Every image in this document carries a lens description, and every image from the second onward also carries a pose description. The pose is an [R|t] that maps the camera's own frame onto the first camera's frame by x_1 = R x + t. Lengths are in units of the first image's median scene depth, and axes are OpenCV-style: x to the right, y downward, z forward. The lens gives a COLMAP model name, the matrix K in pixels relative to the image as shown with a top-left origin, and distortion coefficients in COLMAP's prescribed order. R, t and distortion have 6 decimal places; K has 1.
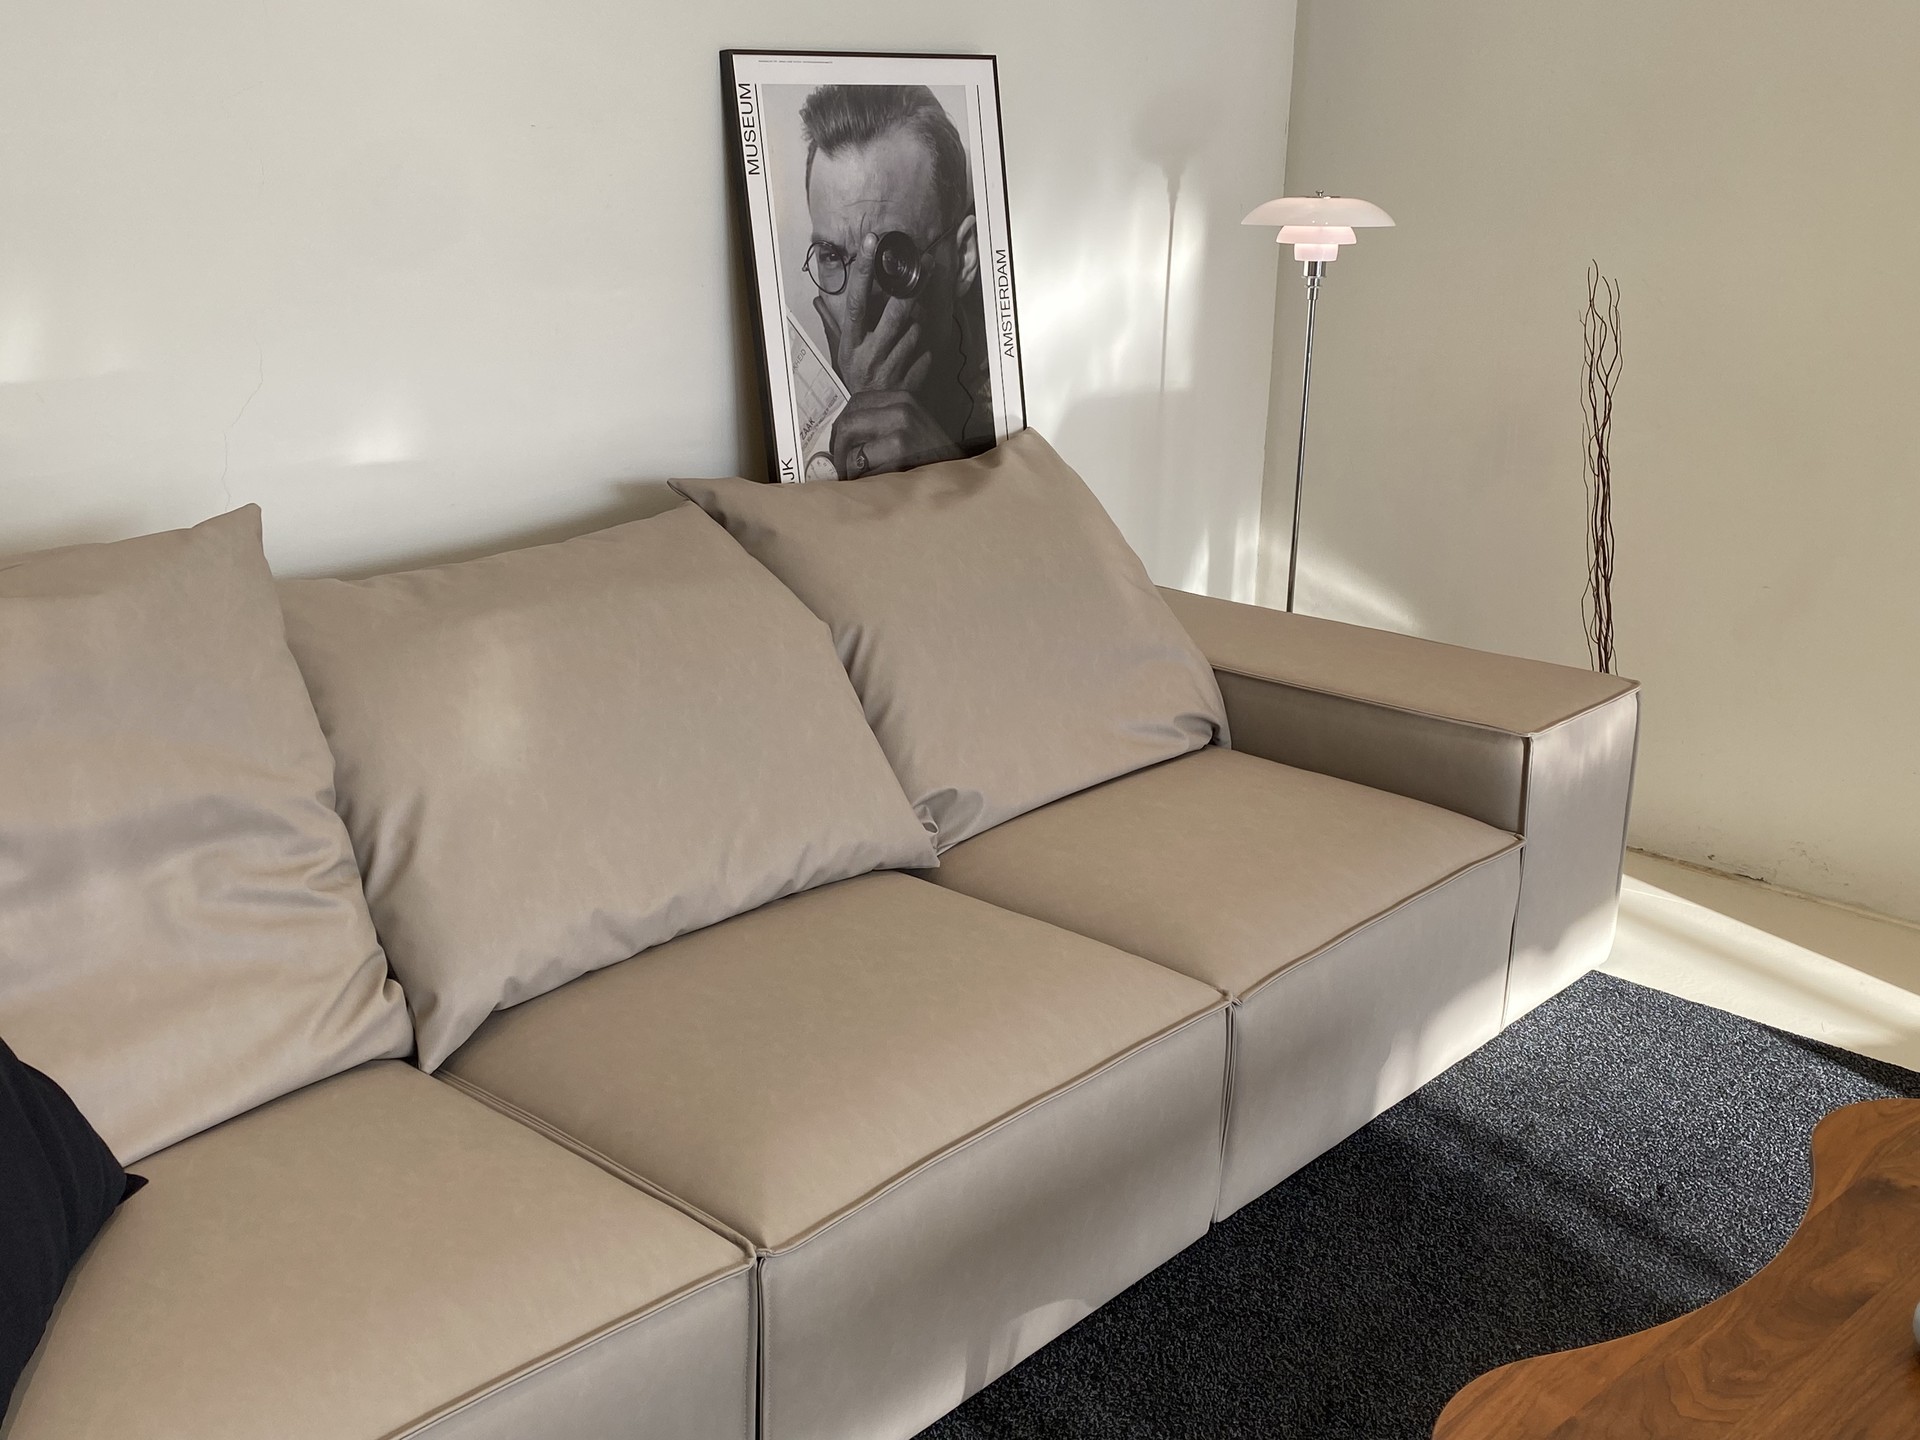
lens RADIAL K [[1971.3, 0, 960.0], [0, 1971.3, 720.0], [0, 0, 1]] dist [0.184839, -0.606015]
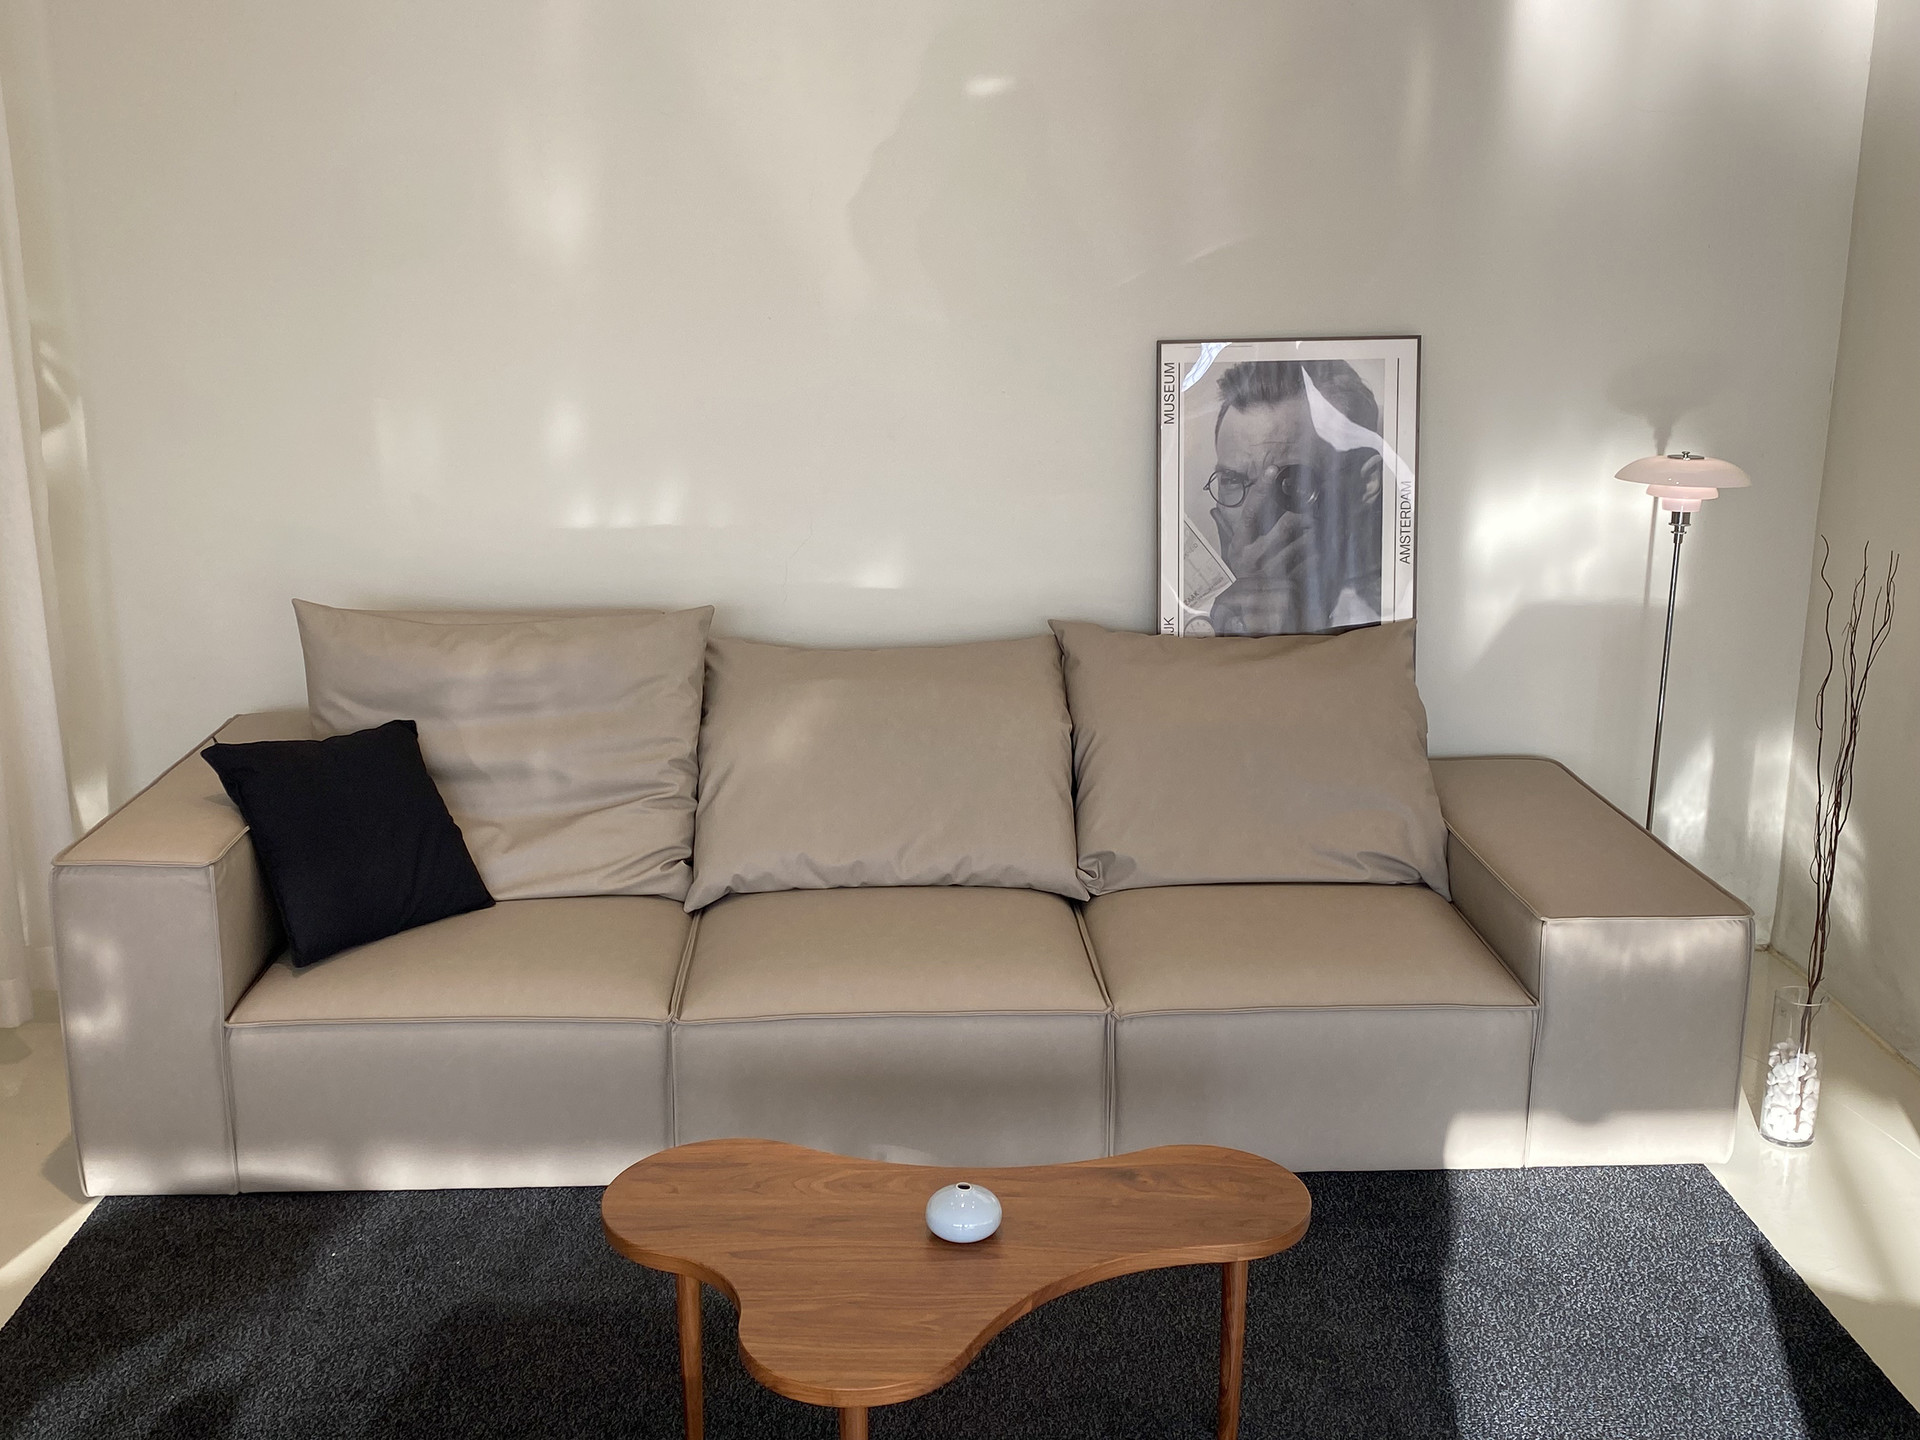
lens RADIAL K [[1971.3, 0, 960.0], [0, 1971.3, 720.0], [0, 0, 1]] dist [0.184839, -0.606015]
pose [[0.700335, 0.162132, -0.695157, 0.797392], [-0.199136, 0.979576, 0.027848, -0.068354], [0.685474, 0.118928, 0.718318, -0.114254]]
